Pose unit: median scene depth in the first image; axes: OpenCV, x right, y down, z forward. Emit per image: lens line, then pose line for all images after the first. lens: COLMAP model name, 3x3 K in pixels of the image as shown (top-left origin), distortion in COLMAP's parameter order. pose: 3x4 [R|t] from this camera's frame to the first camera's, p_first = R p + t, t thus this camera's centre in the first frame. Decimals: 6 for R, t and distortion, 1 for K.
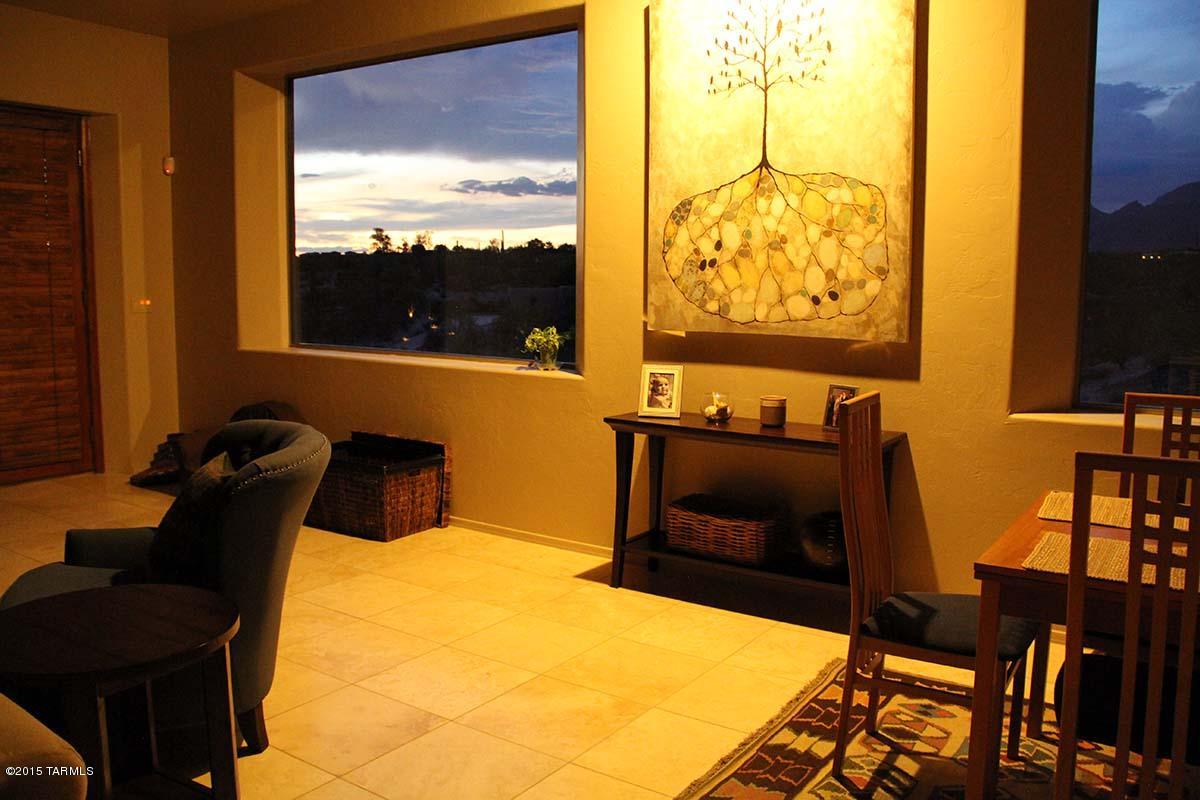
lens RADIAL K [[1007.9, 0, 600.0], [0, 1007.9, 400.0], [0, 0, 1]] dist [-0.146868, 0.008586]
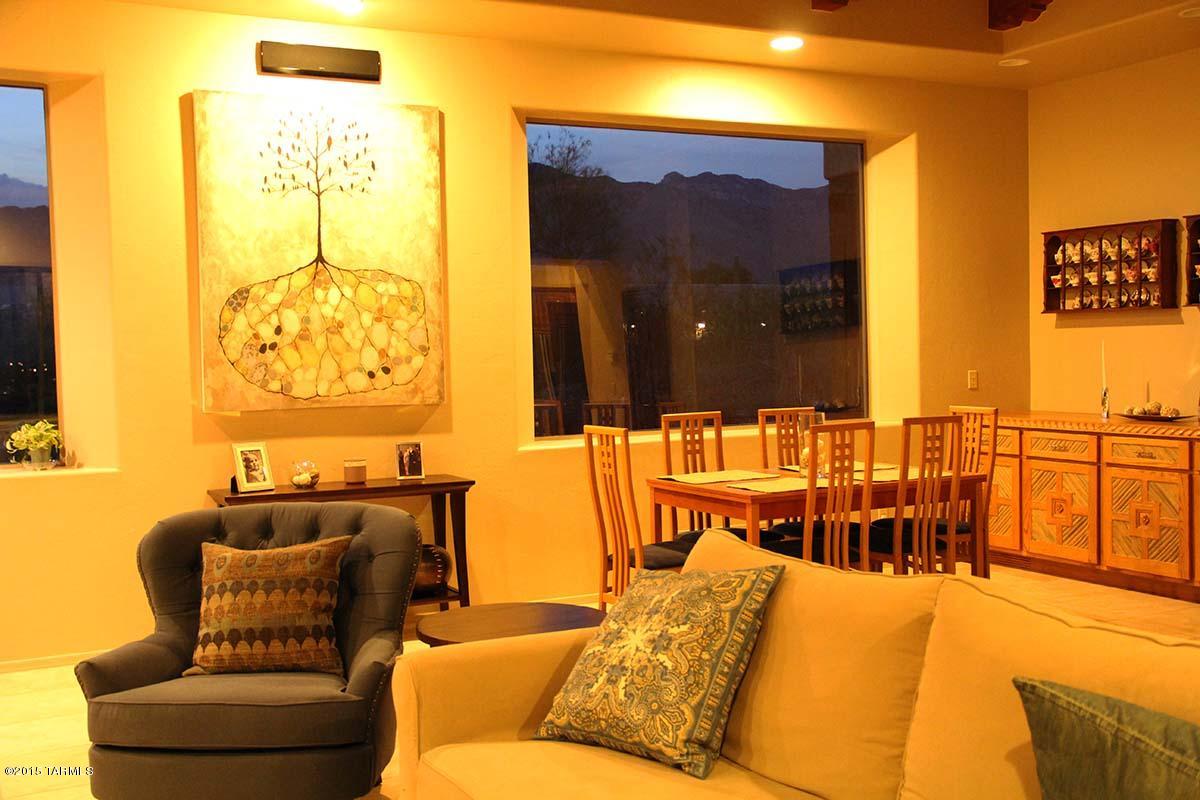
lens RADIAL K [[1374.1, 0, 600.0], [0, 1374.1, 400.0], [0, 0, 1]] dist [0.009637, 0.038387]
pose [[0.464290, -0.051902, 0.884161, -1.095168], [0.134051, 0.990899, -0.012225, -0.012618], [-0.875480, 0.124199, 0.467022, -0.007272]]
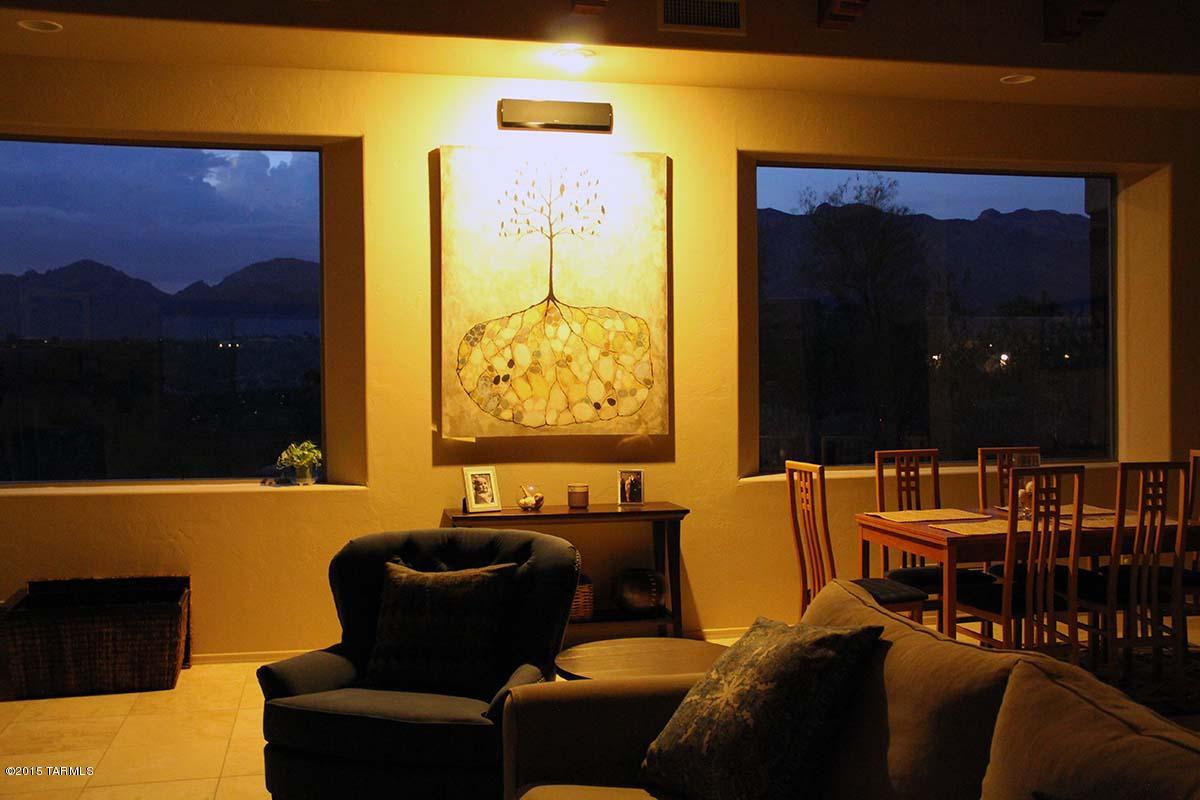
lens RADIAL K [[1259.0, 0, 600.0], [0, 1259.0, 400.0], [0, 0, 1]] dist [-0.023700, 0.026255]
pose [[0.672659, -0.026509, 0.739478, -0.951513], [0.104591, 0.992731, -0.059553, -0.010902], [-0.732523, 0.117402, 0.670542, -0.080214]]
